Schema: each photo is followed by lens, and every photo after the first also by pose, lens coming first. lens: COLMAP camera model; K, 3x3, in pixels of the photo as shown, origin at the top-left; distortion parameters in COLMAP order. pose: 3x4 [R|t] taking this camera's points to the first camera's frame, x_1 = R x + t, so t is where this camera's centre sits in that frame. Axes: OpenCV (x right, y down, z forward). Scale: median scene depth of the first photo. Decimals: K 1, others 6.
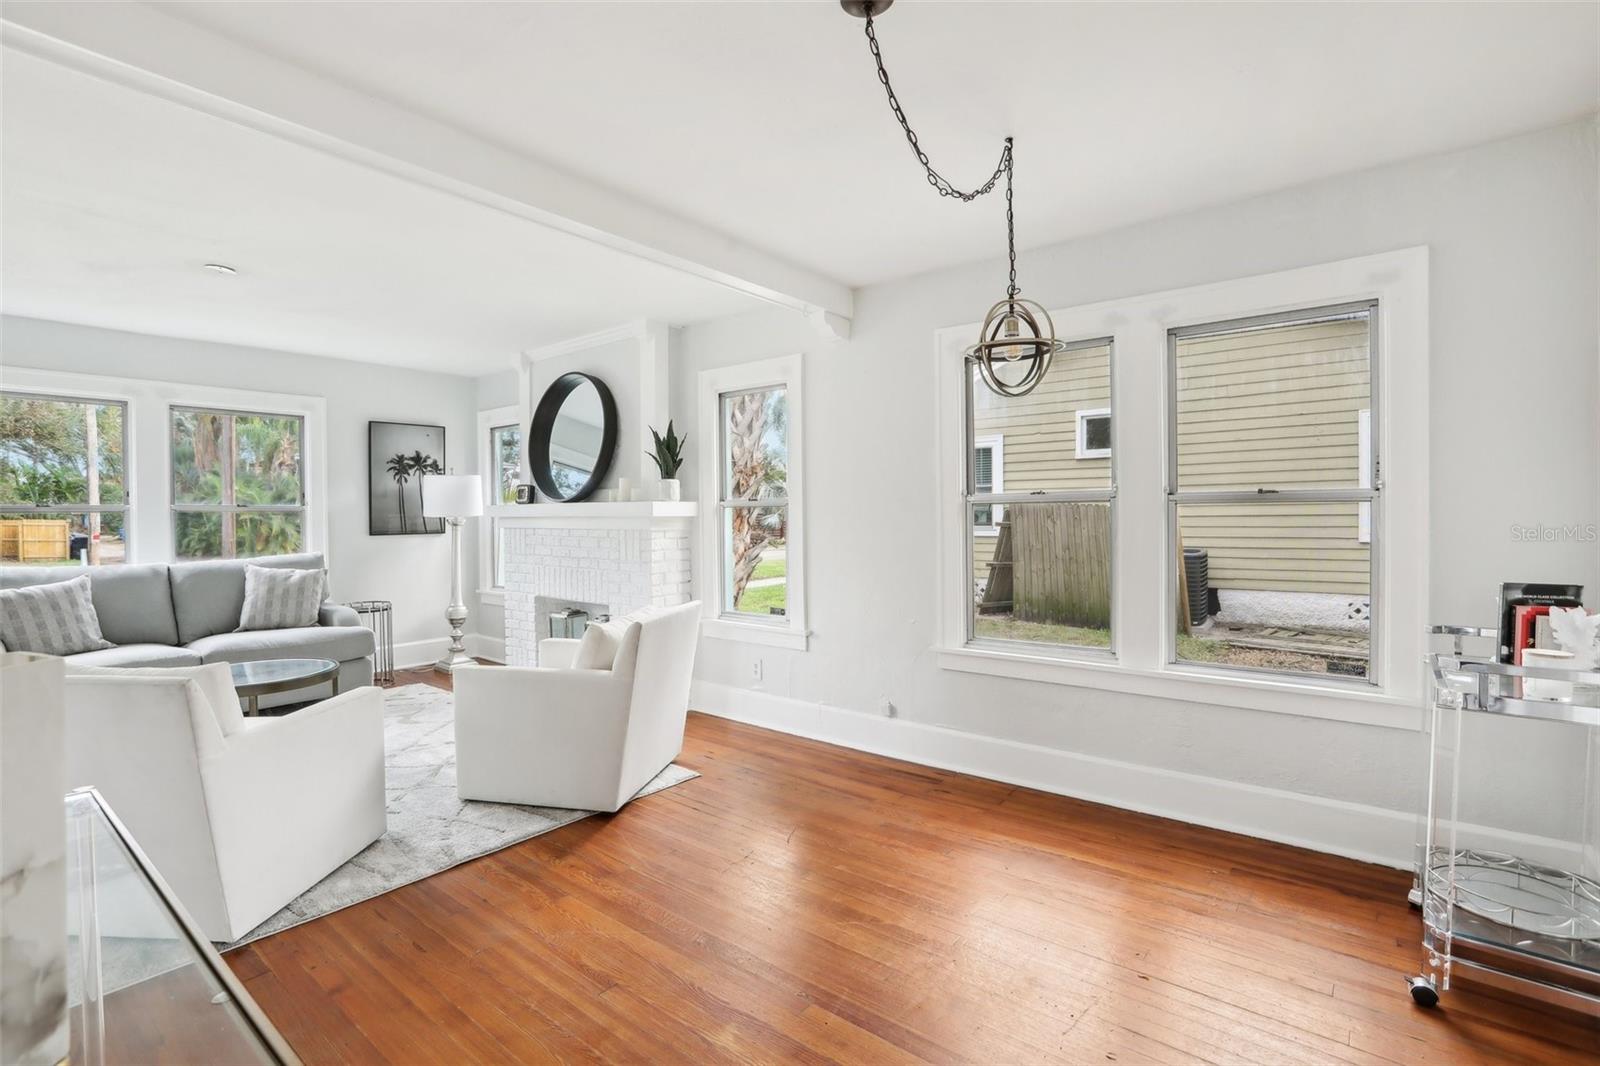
lens RADIAL K [[737.1, 0, 794.6], [0, 737.1, 532.9], [0, 0, 1]] dist [-0.013355, -0.000970]
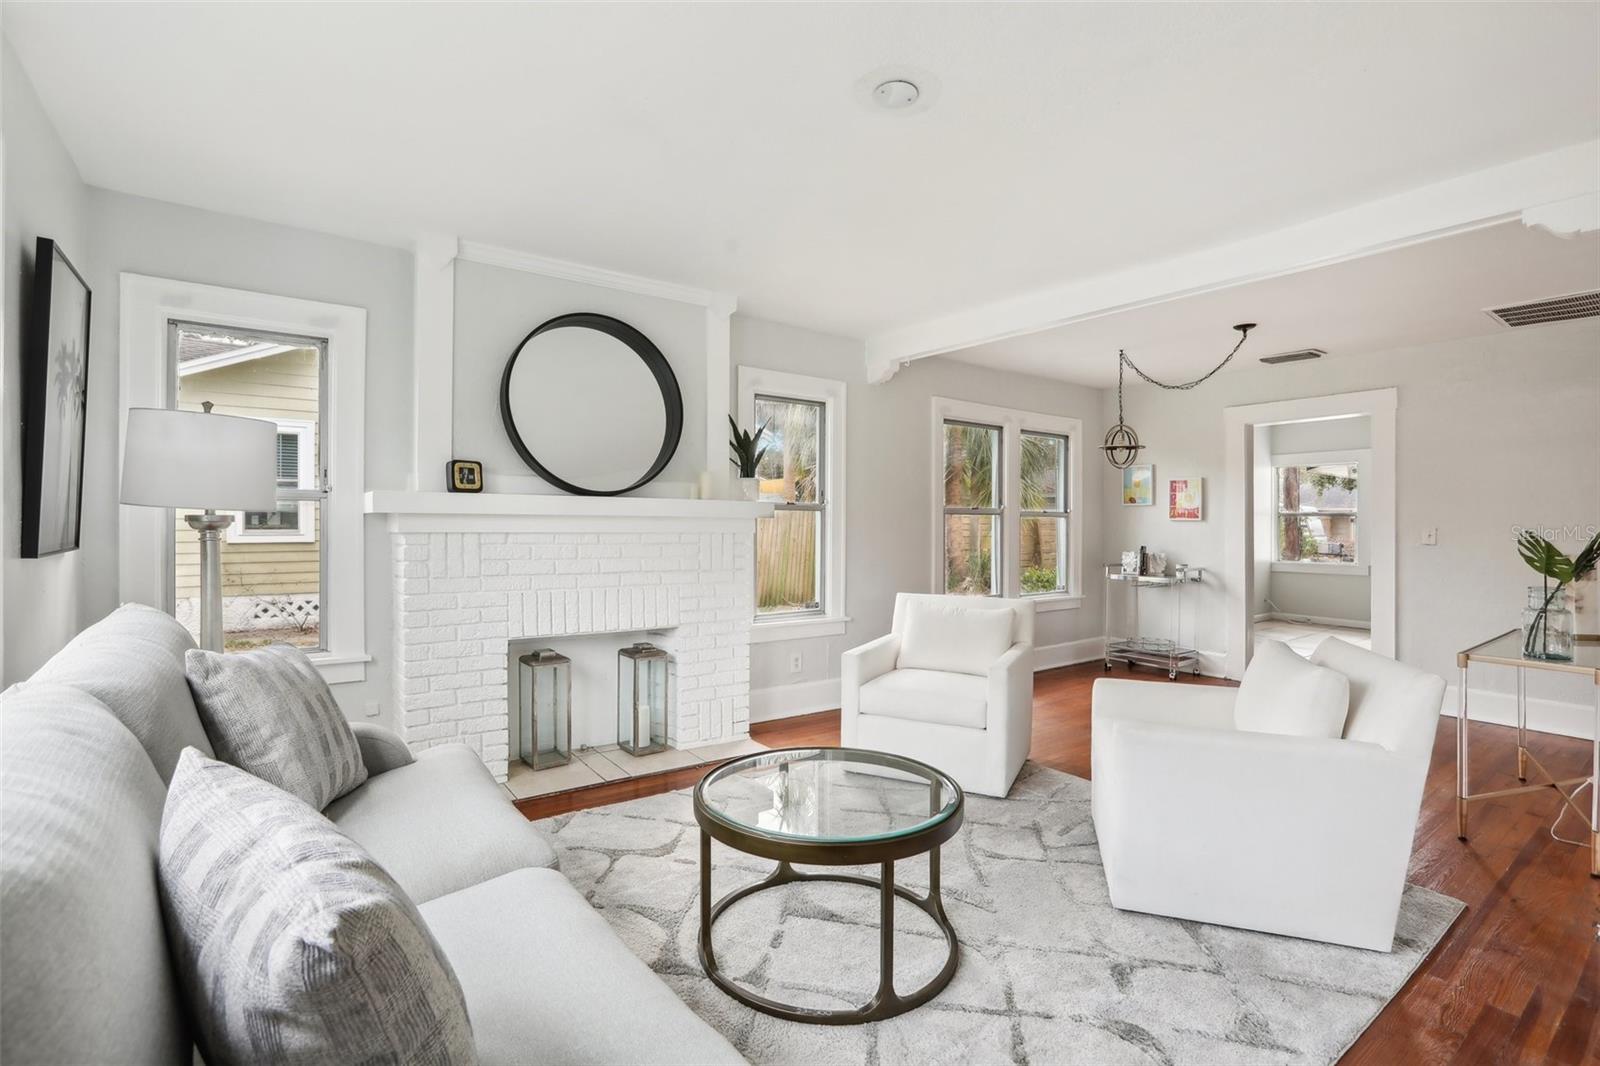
lens RADIAL K [[737.1, 0, 791.9], [0, 737.1, 521.5], [0, 0, 1]] dist [-0.013355, -0.000970]
pose [[0.249780, 0.000044, 0.968303, -0.391135], [0.017008, 0.999846, -0.004433, -0.004588], [-0.968153, 0.017576, 0.249740, 0.258555]]
